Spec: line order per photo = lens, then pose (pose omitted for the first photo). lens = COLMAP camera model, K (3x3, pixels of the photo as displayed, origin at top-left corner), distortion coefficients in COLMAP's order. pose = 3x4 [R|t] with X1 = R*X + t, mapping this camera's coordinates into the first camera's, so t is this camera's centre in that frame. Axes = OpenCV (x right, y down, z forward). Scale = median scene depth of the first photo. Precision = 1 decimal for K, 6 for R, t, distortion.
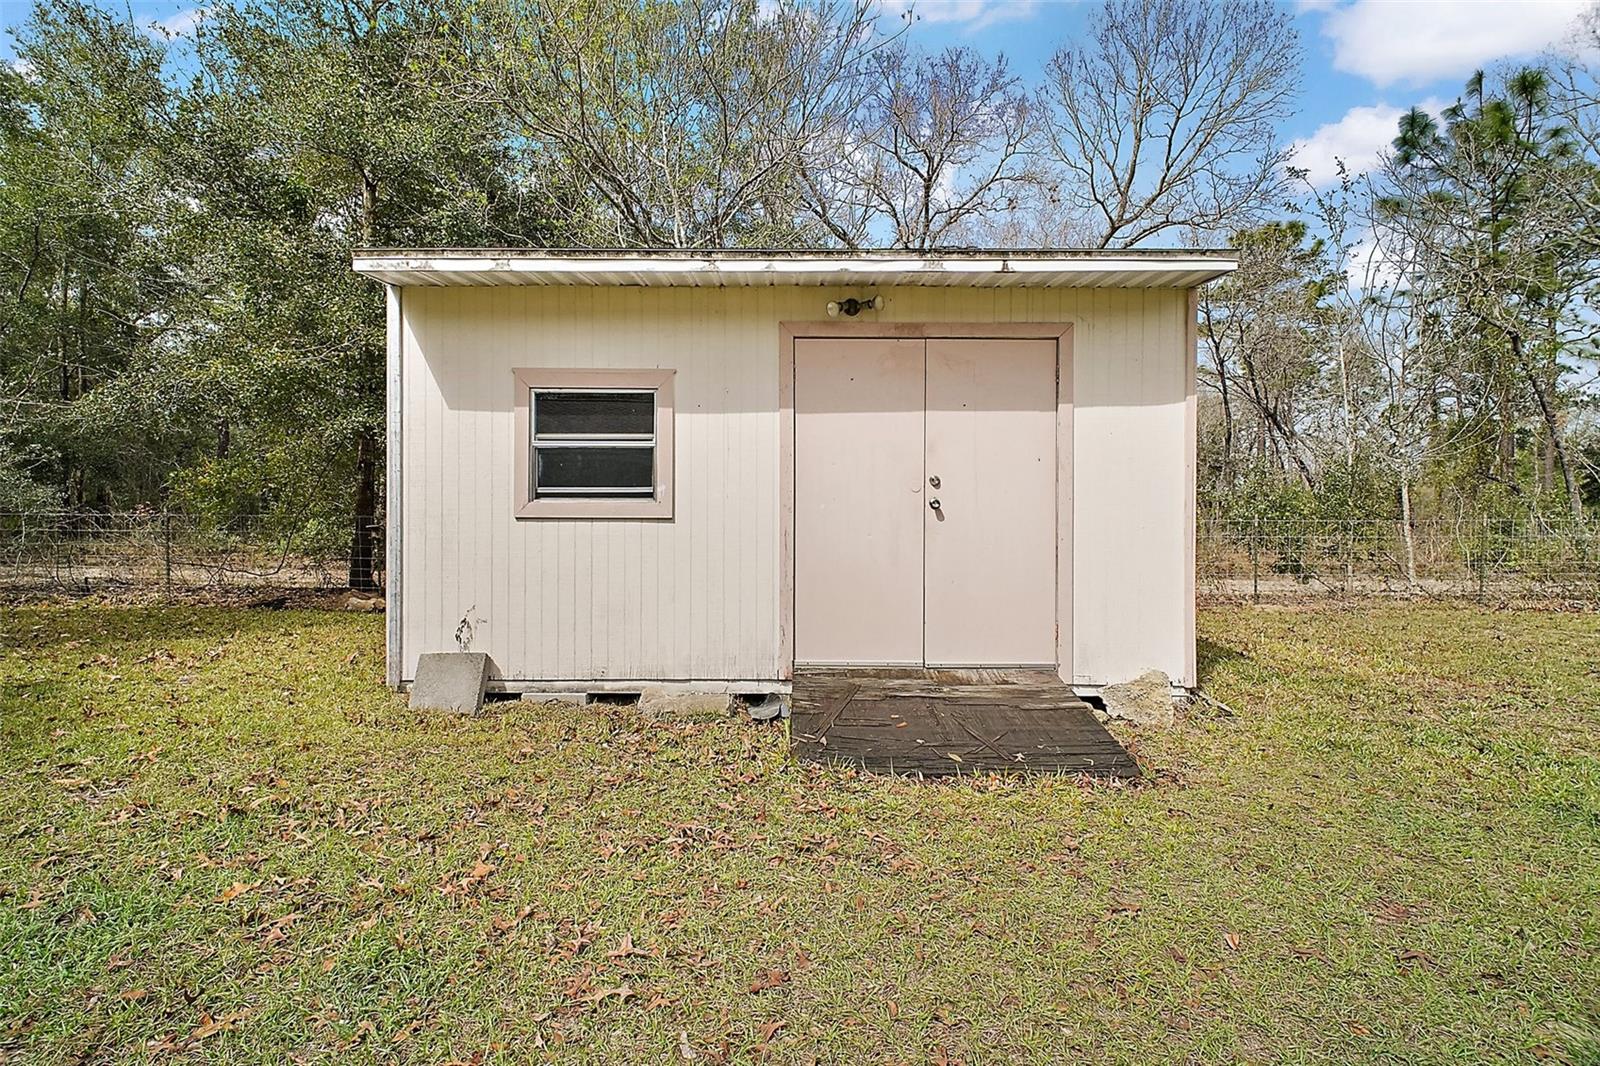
lens RADIAL K [[732.4, 0, 796.2], [0, 732.4, 536.6], [0, 0, 1]] dist [-0.004626, 0.000974]
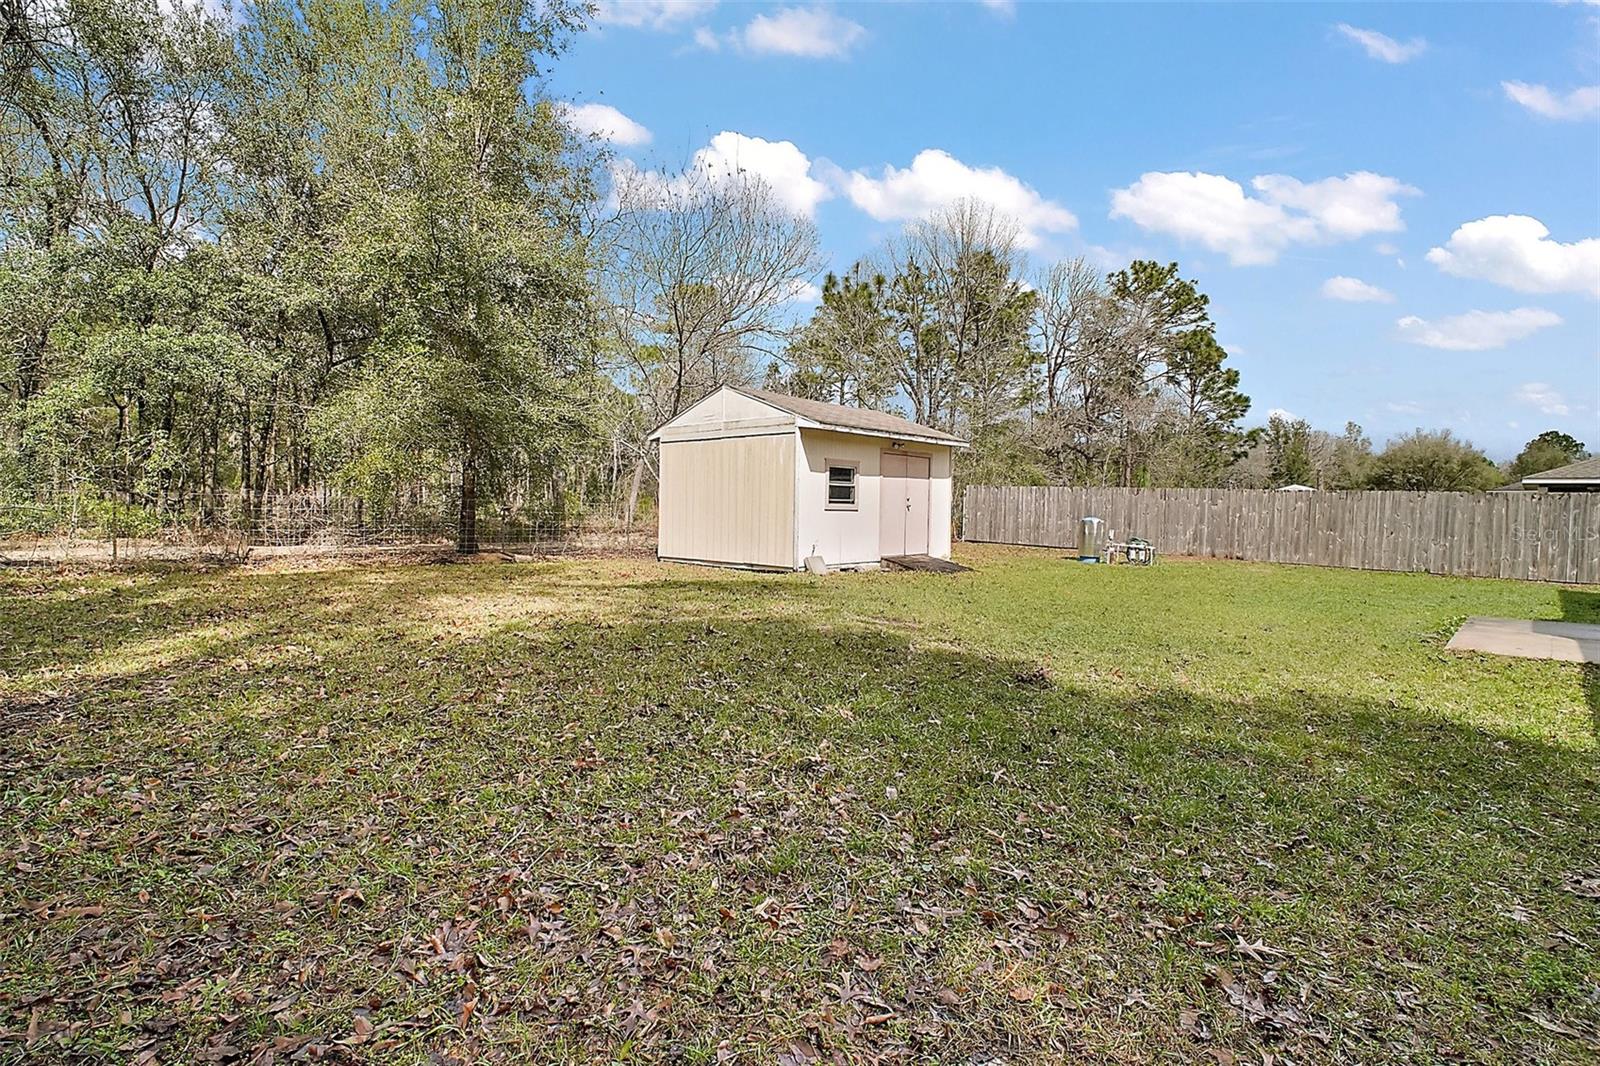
lens RADIAL K [[732.4, 0, 795.3], [0, 732.4, 528.8], [0, 0, 1]] dist [-0.004626, 0.000974]
pose [[0.694713, -0.008229, 0.719240, -2.504186], [-0.010334, 0.999717, 0.021420, -0.010714], [-0.719213, -0.022313, 0.694431, -0.922221]]
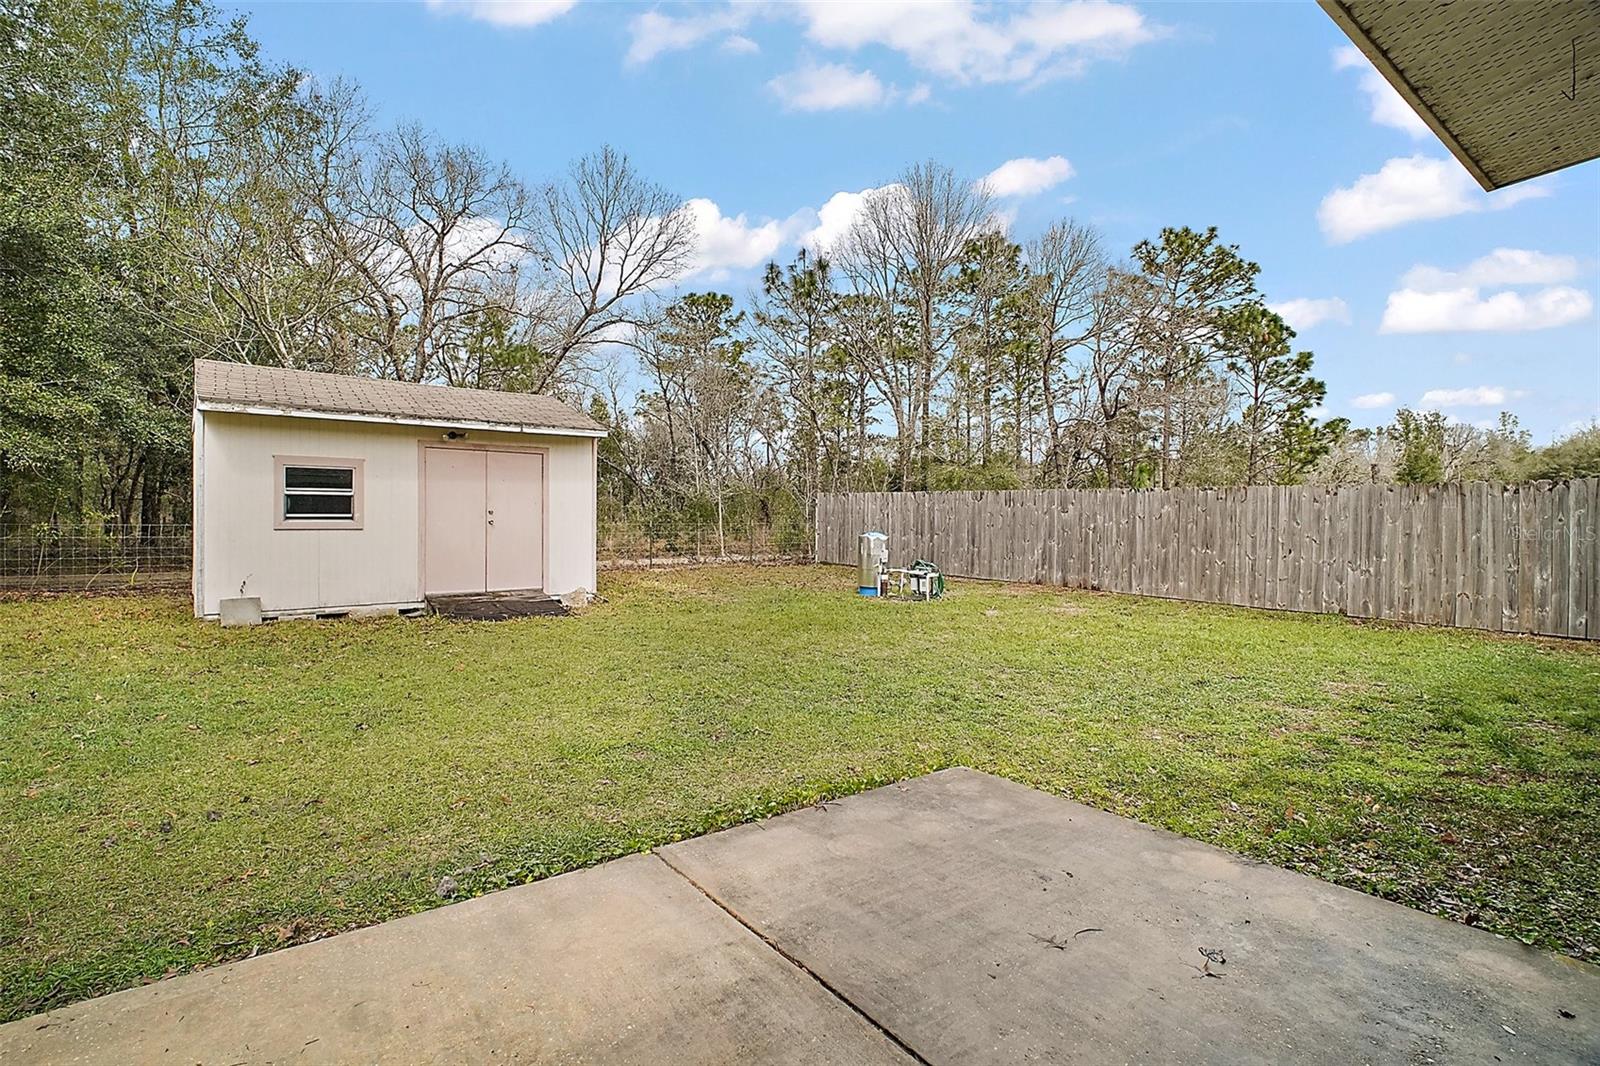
lens RADIAL K [[732.4, 0, 784.7], [0, 732.4, 524.6], [0, 0, 1]] dist [-0.004626, 0.000974]
pose [[0.796405, -0.000447, 0.604763, -0.470157], [0.004478, 0.999977, -0.005159, -0.021765], [-0.604747, 0.006817, 0.796389, -1.411747]]
